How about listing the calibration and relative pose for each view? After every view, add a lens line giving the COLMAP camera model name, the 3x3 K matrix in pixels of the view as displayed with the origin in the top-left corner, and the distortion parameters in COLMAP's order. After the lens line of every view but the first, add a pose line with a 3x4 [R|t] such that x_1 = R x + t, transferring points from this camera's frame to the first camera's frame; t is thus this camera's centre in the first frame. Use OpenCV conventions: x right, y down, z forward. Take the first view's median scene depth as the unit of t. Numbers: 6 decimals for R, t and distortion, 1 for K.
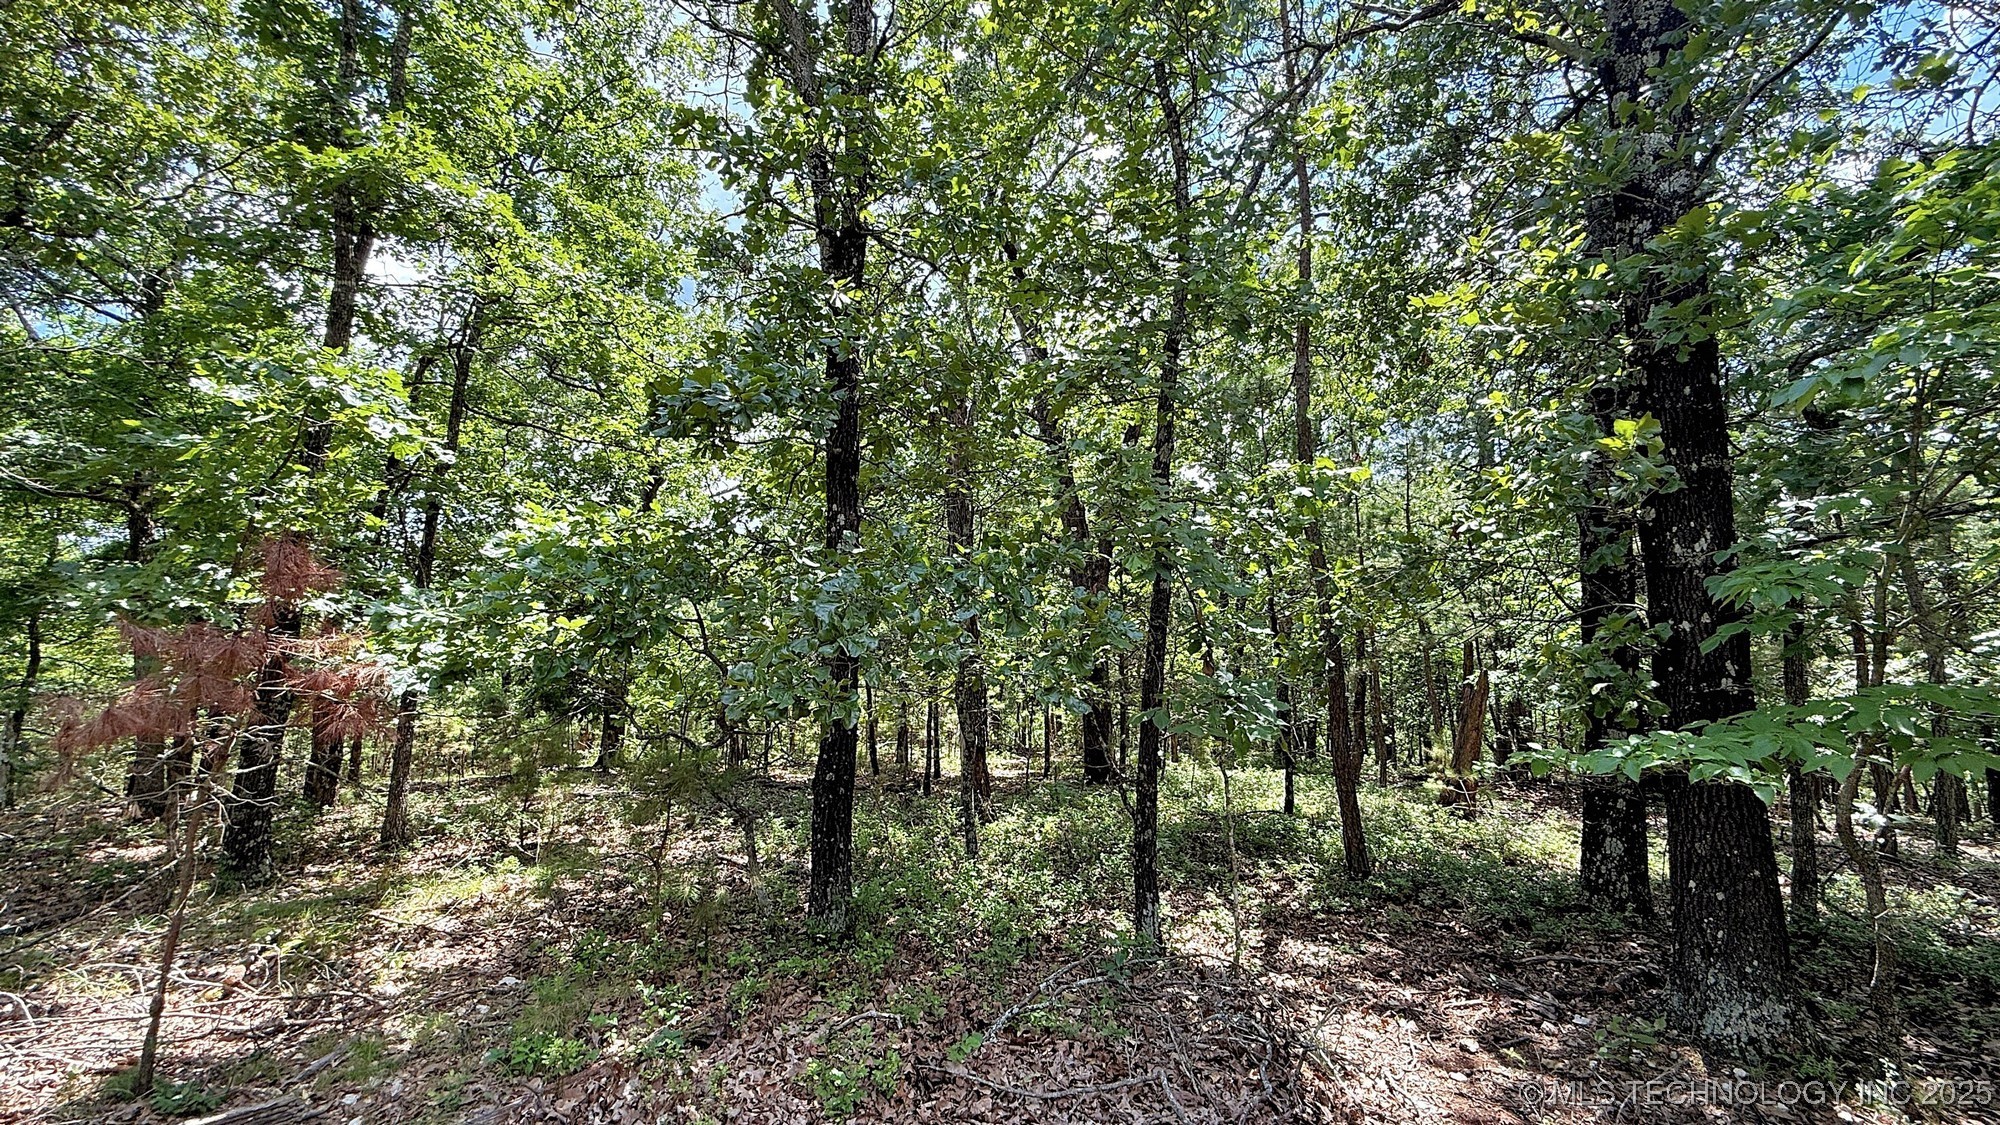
lens RADIAL K [[787.3, 0, 992.0], [0, 787.3, 561.4], [0, 0, 1]] dist [-0.006030, 0.001226]
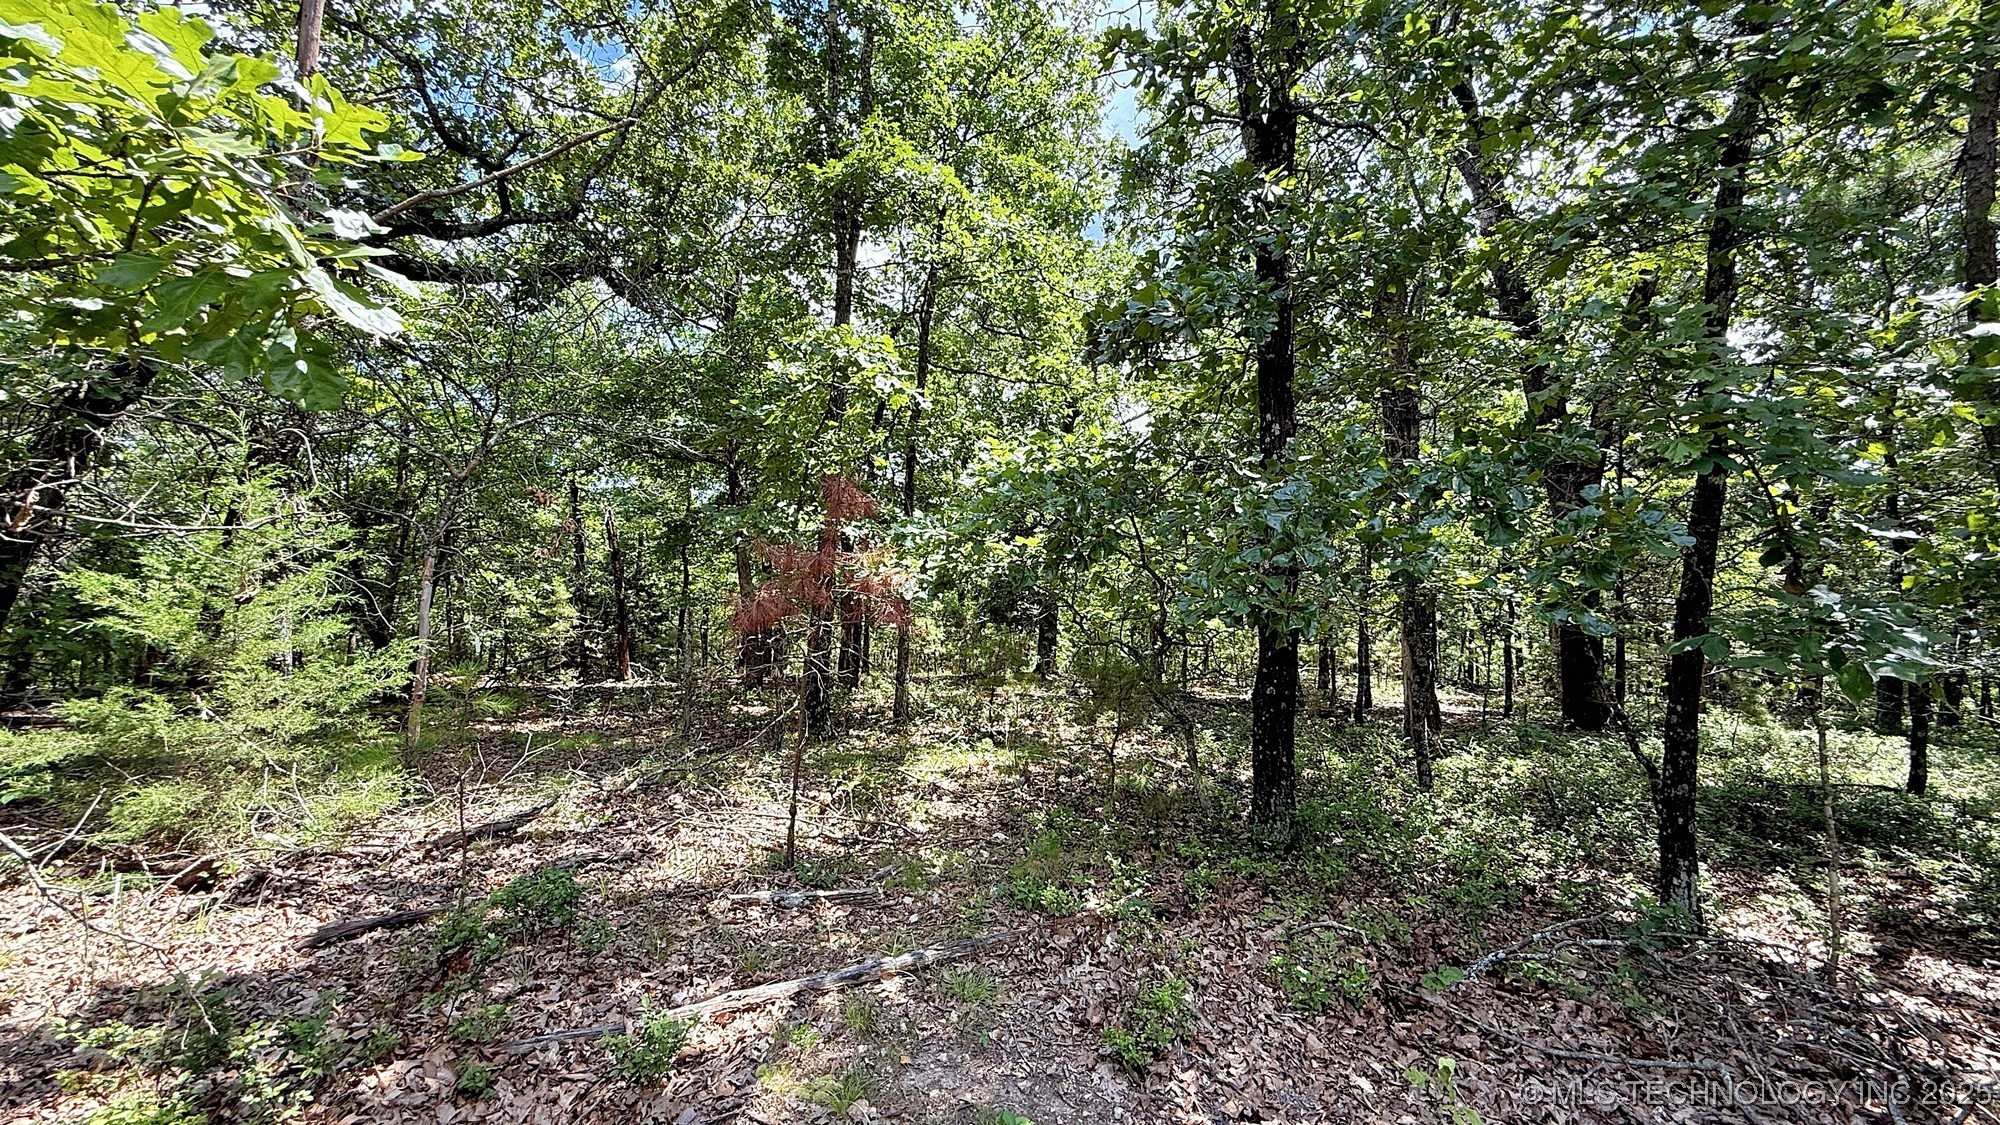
lens RADIAL K [[787.3, 0, 993.4], [0, 787.3, 561.2], [0, 0, 1]] dist [-0.006030, 0.001226]
pose [[0.877372, -0.004215, -0.479793, -0.031994], [0.050287, 0.995262, 0.083214, 0.009232], [0.477169, -0.097136, 0.873427, -0.017575]]
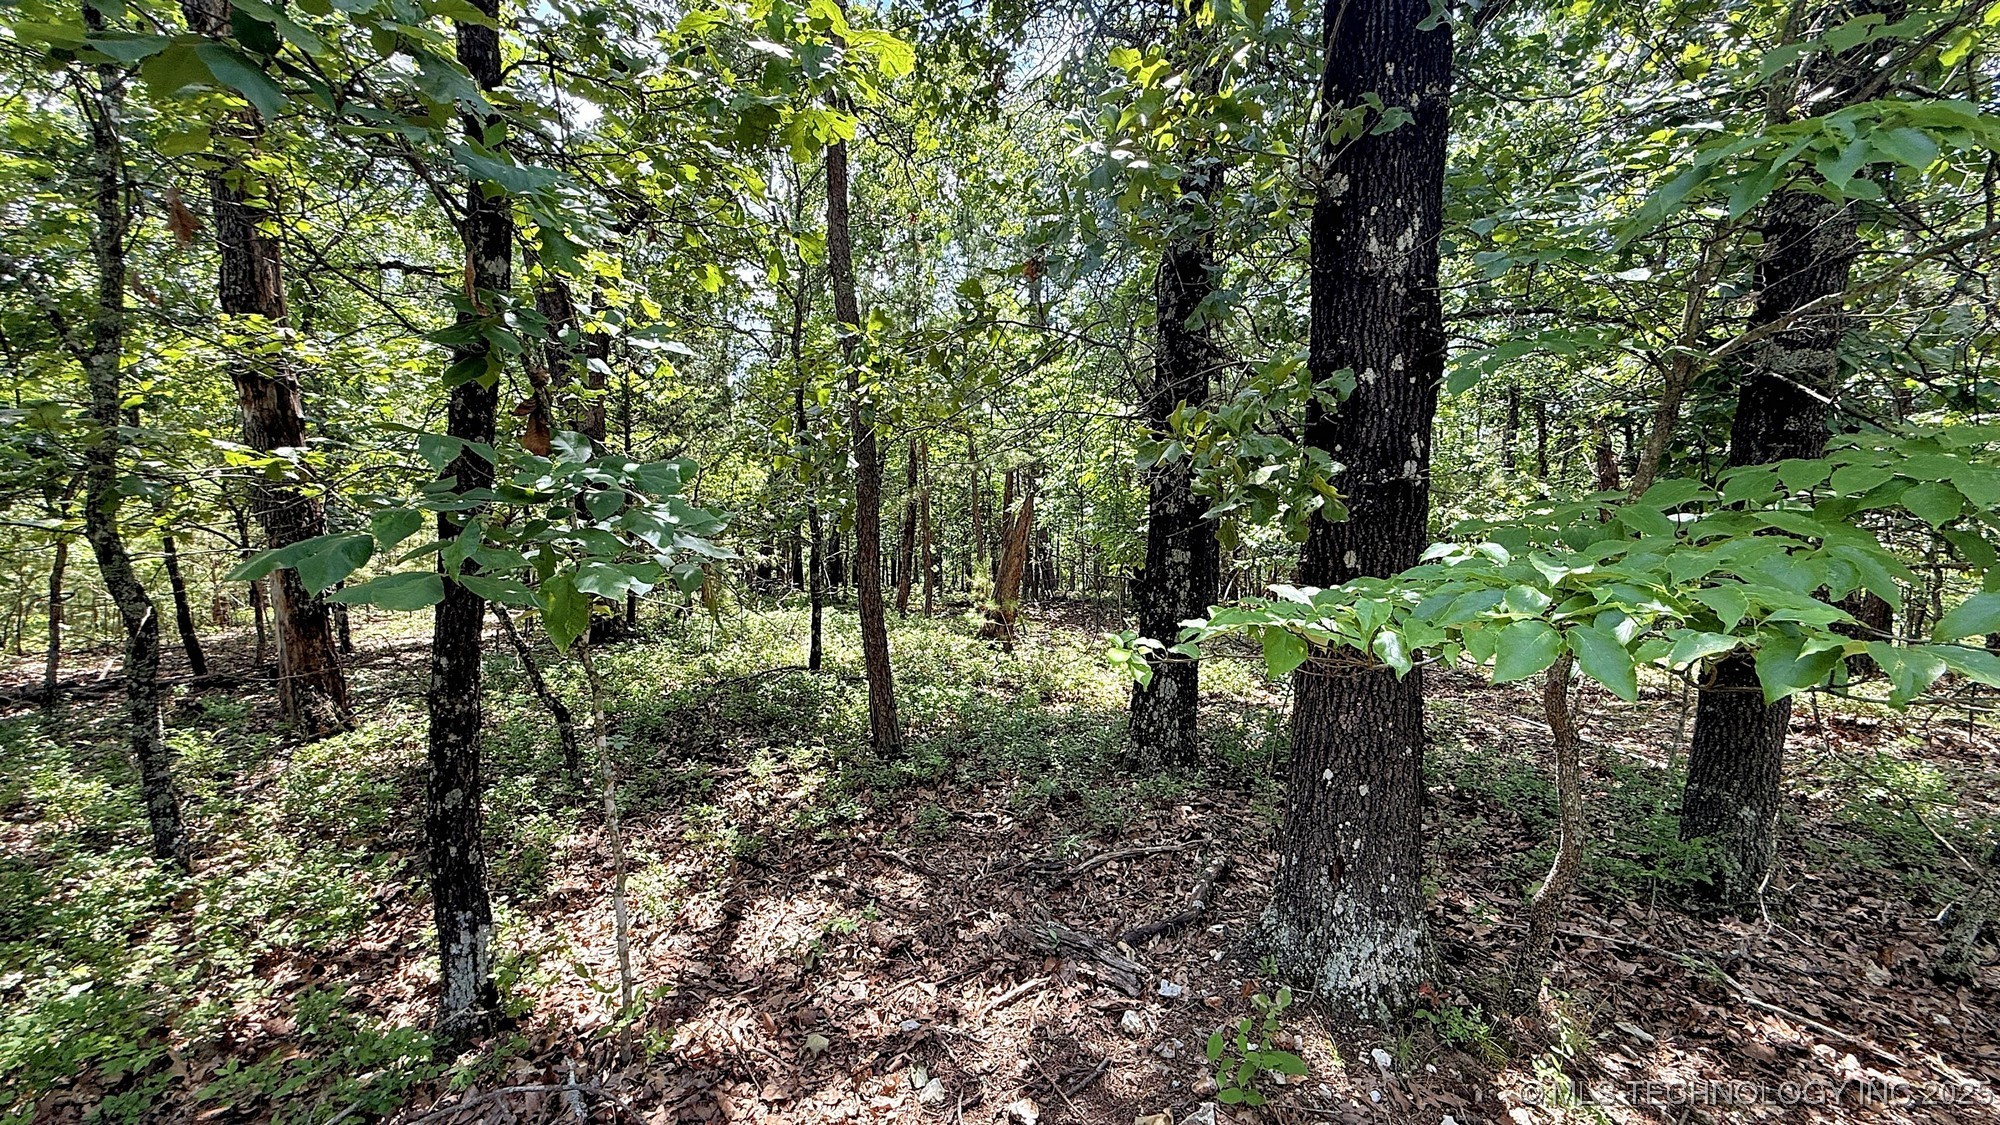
lens RADIAL K [[787.3, 0, 999.8], [0, 787.3, 562.8], [0, 0, 1]] dist [-0.006030, 0.001226]
pose [[0.858192, -0.042643, 0.511555, 0.215763], [-0.063410, 0.980105, 0.188078, 0.086469], [-0.509398, -0.193845, 0.838414, 0.409578]]
